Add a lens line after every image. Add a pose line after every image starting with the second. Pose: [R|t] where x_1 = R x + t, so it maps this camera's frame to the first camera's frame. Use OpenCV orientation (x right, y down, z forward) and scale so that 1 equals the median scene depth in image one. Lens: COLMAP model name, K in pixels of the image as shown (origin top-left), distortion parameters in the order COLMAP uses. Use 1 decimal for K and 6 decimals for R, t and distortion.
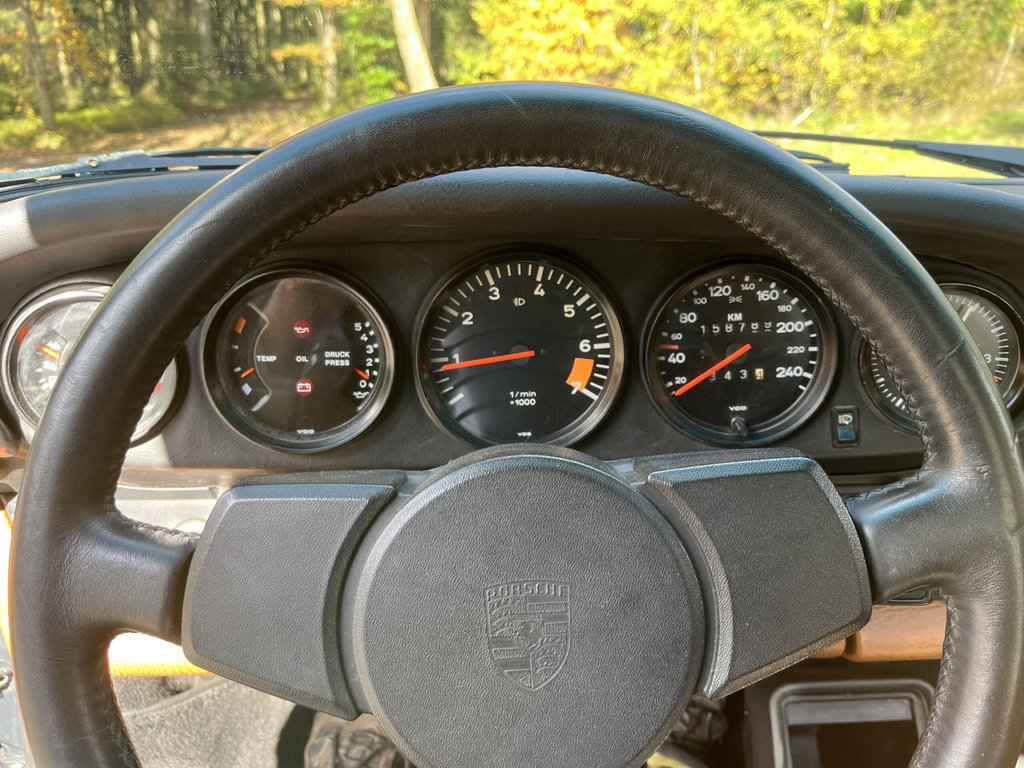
lens RADIAL K [[793.3, 0, 515.6], [0, 793.3, 384.1], [0, 0, 1]] dist [0.005279, -0.041324]
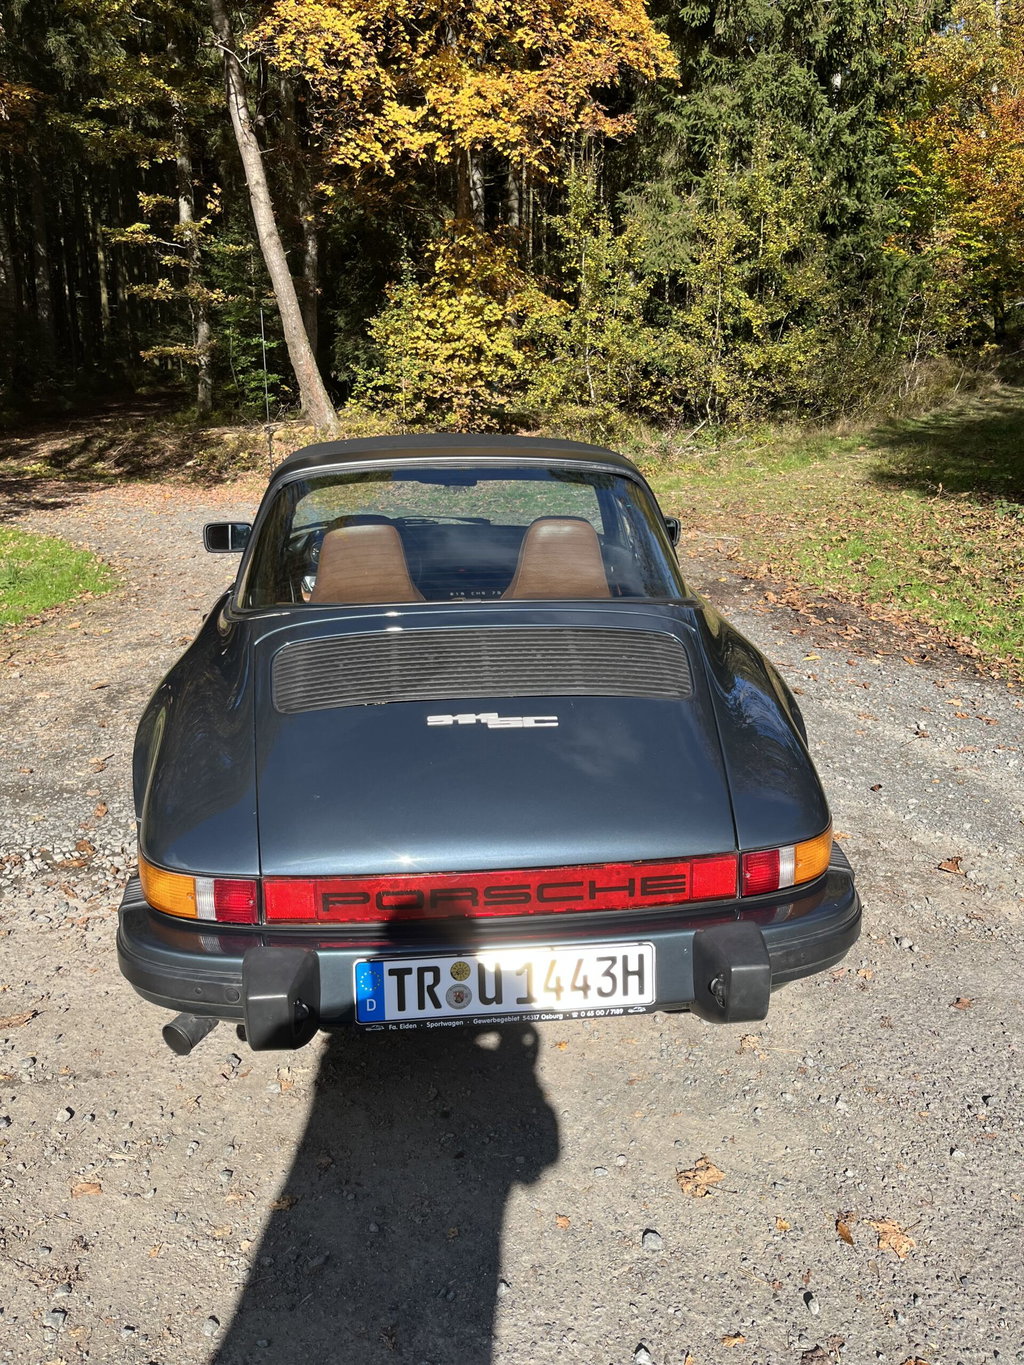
lens RADIAL K [[1057.5, 0, 502.5], [0, 1057.5, 683.3], [0, 0, 1]] dist [0.005279, -0.041324]
pose [[0.997025, -0.020311, 0.074355, 0.007154], [0.025281, 0.997464, -0.066533, 0.057996], [-0.072815, 0.068215, 0.995010, -0.255609]]
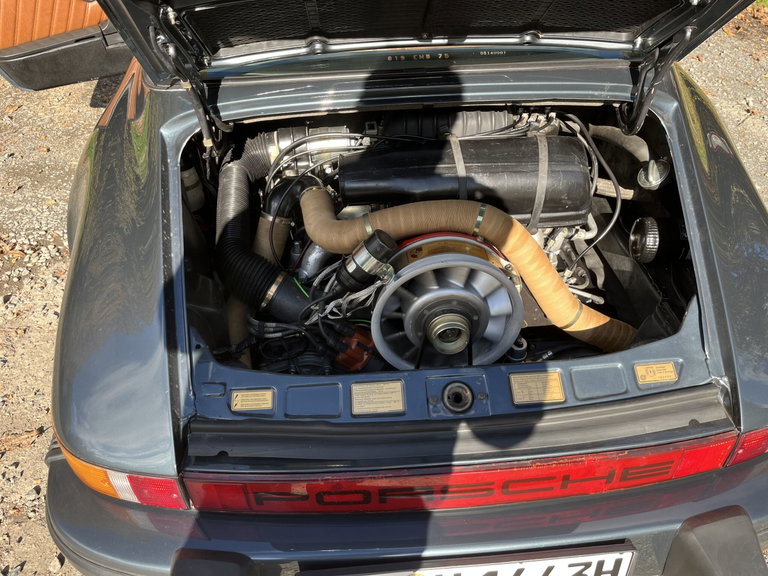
lens RADIAL K [[595.0, 0, 389.4], [0, 595.0, 290.8], [0, 0, 1]] dist [0.005279, -0.041324]
pose [[0.997418, -0.056907, 0.043816, 0.007126], [0.036557, 0.927390, 0.372306, 0.033074], [-0.061821, -0.369743, 0.927075, -0.178365]]
